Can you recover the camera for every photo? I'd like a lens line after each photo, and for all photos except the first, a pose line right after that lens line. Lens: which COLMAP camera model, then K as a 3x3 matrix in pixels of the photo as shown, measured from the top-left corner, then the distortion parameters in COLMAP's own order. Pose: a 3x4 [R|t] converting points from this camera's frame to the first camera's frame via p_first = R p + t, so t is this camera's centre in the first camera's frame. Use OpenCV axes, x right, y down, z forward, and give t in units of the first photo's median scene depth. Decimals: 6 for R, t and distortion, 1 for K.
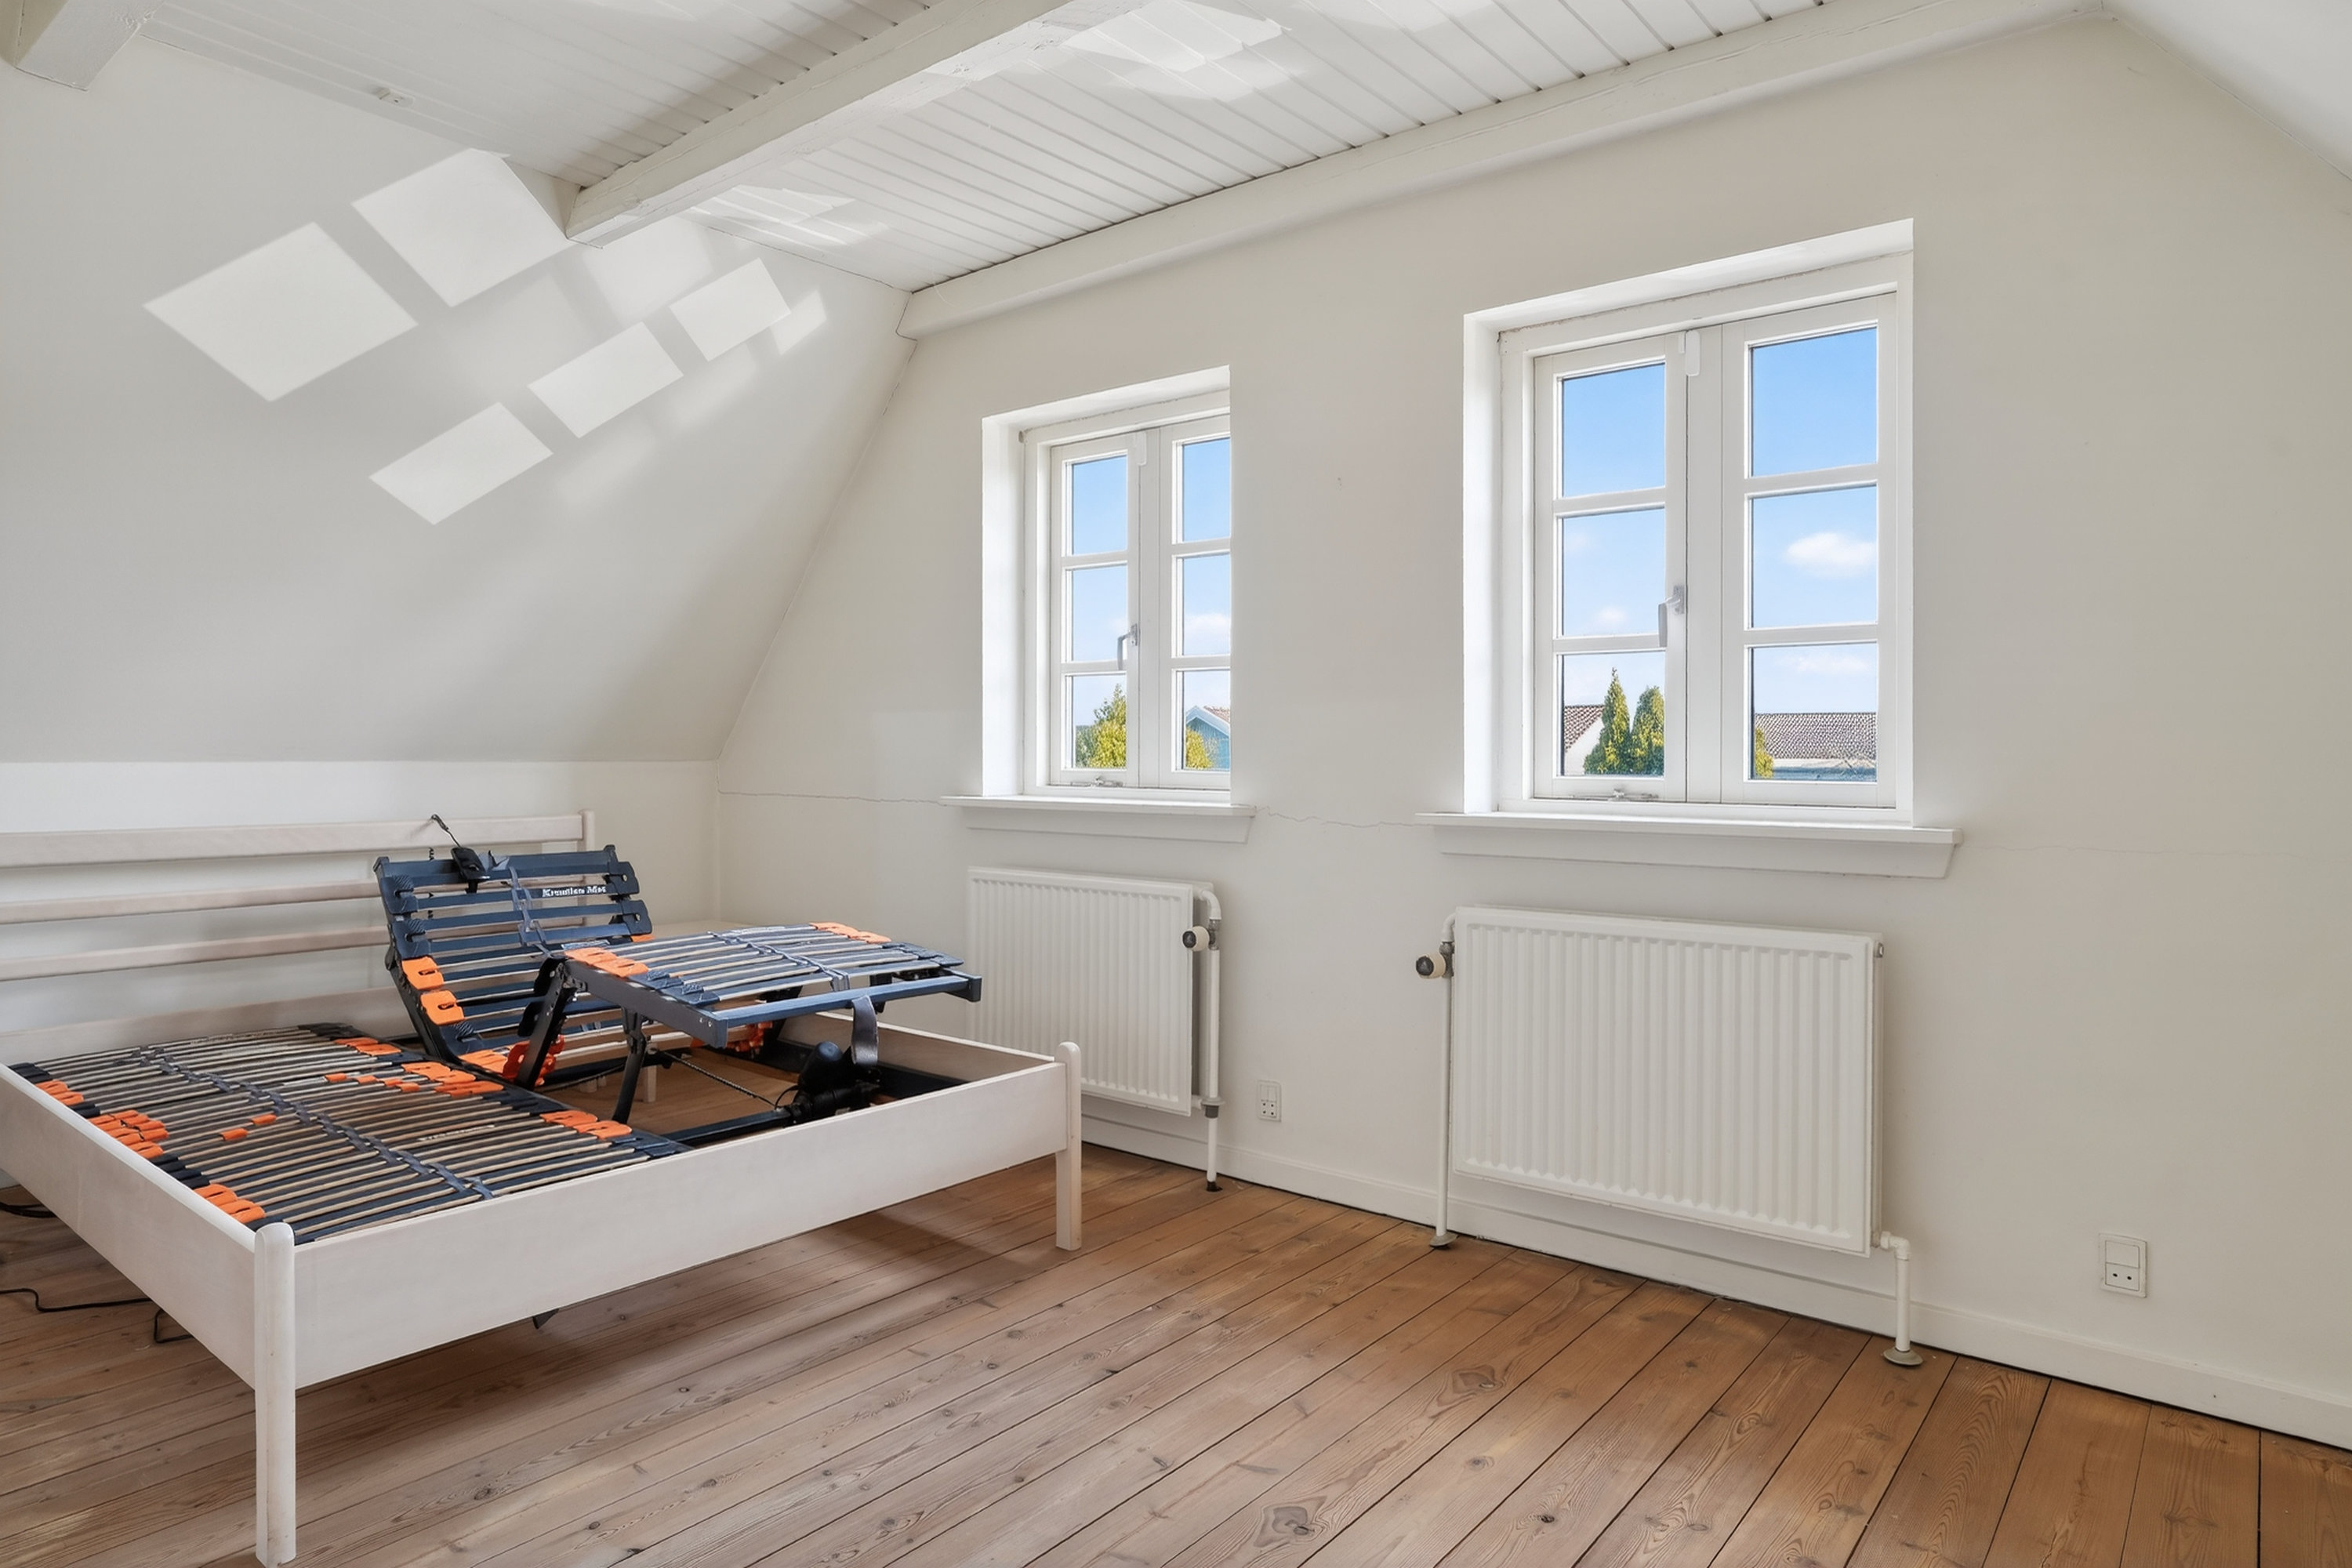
lens RADIAL K [[1389.0, 0, 1177.3], [0, 1389.0, 725.6], [0, 0, 1]] dist [0.001022, 0.001329]
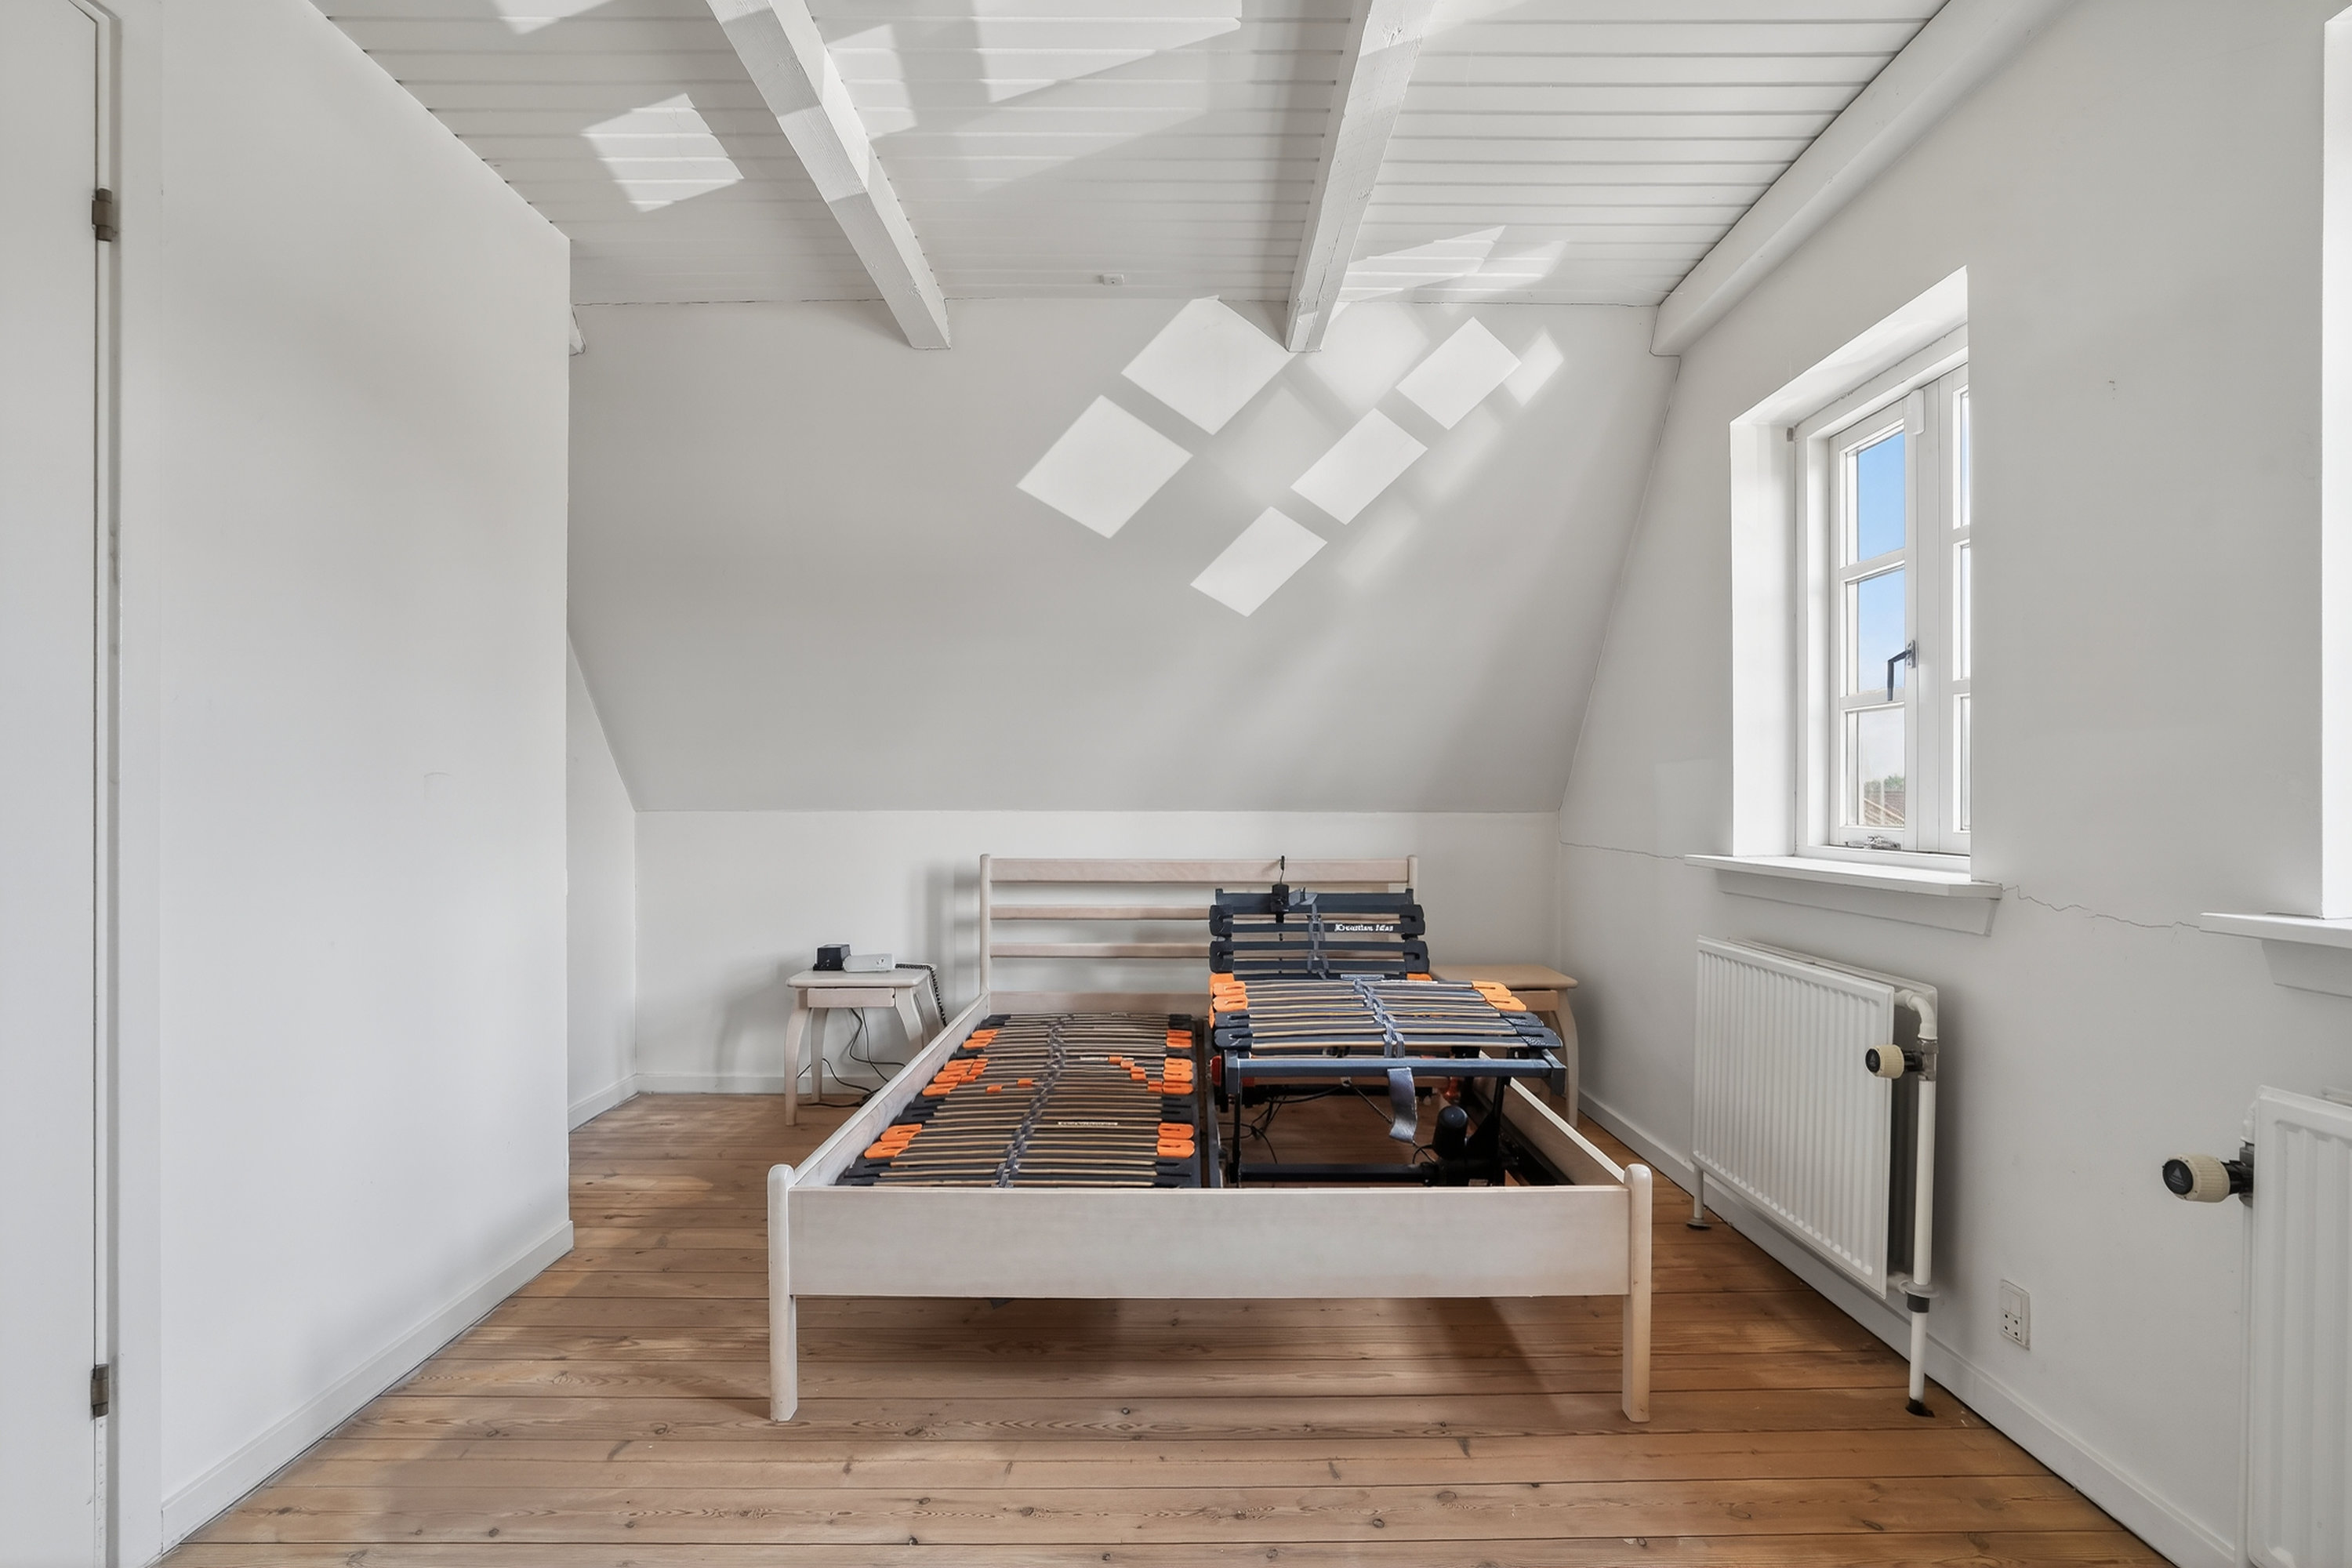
lens RADIAL K [[1188.2, 0, 1176.0], [0, 1188.2, 784.0], [0, 0, 1]] dist [-0.059461, 0.031214]
pose [[0.639252, -0.011322, -0.768914, 0.239467], [0.013668, 0.999901, -0.003359, 0.004270], [0.768876, -0.008362, 0.639344, 0.312528]]
